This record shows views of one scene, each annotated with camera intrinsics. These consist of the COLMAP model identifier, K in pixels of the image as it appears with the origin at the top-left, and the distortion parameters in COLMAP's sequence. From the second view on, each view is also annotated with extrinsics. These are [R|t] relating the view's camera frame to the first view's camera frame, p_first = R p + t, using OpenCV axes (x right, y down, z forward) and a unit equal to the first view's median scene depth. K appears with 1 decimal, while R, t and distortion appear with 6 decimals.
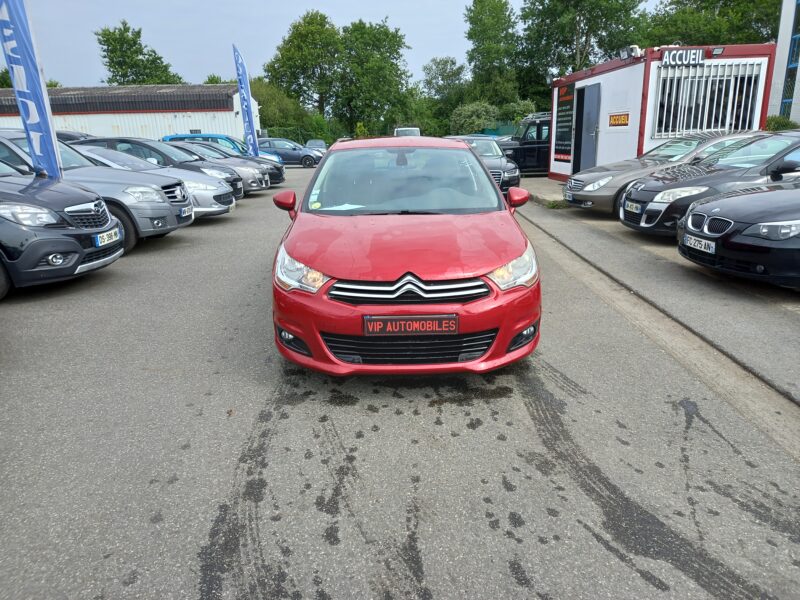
lens RADIAL K [[581.6, 0, 402.9], [0, 581.6, 297.6], [0, 0, 1]] dist [0.074987, -0.068912]
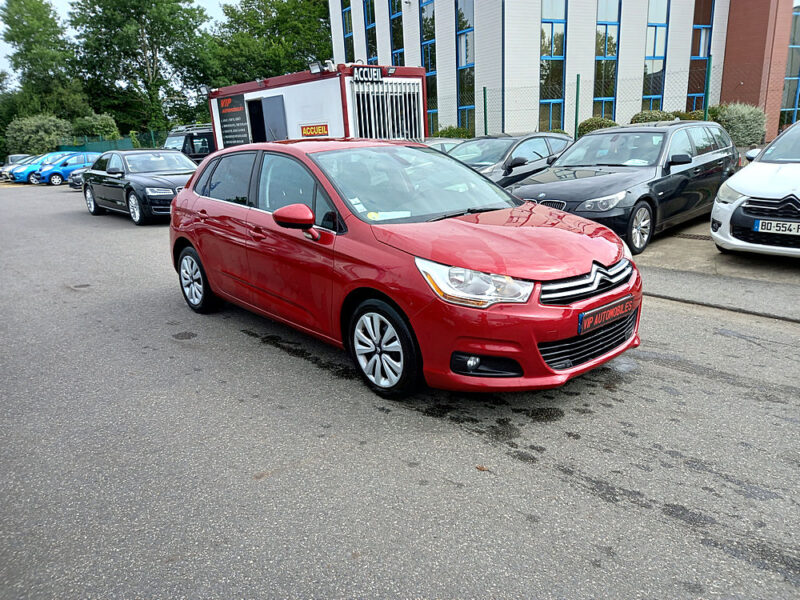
lens RADIAL K [[581.6, 0, 402.9], [0, 581.6, 297.6], [0, 0, 1]] dist [0.074987, -0.068912]
pose [[0.760257, -0.186547, 0.622261, -0.246666], [0.203718, 0.978027, 0.044306, -0.026742], [-0.616853, 0.093081, 0.781555, 0.125856]]
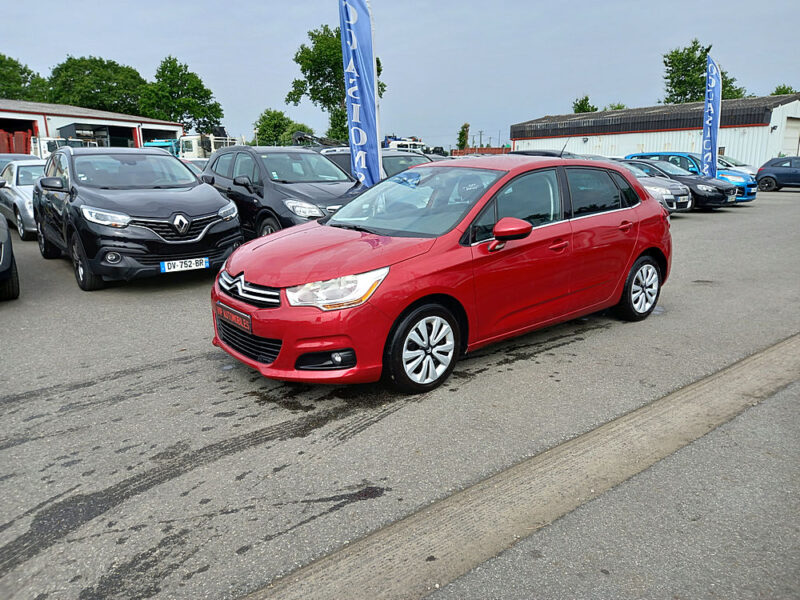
lens RADIAL K [[581.6, 0, 402.9], [0, 581.6, 297.6], [0, 0, 1]] dist [0.074987, -0.068912]
pose [[0.612672, 0.197882, -0.765164, 0.317030], [-0.219225, 0.972708, 0.076021, -0.043558], [0.759325, 0.121168, 0.639331, 0.146077]]
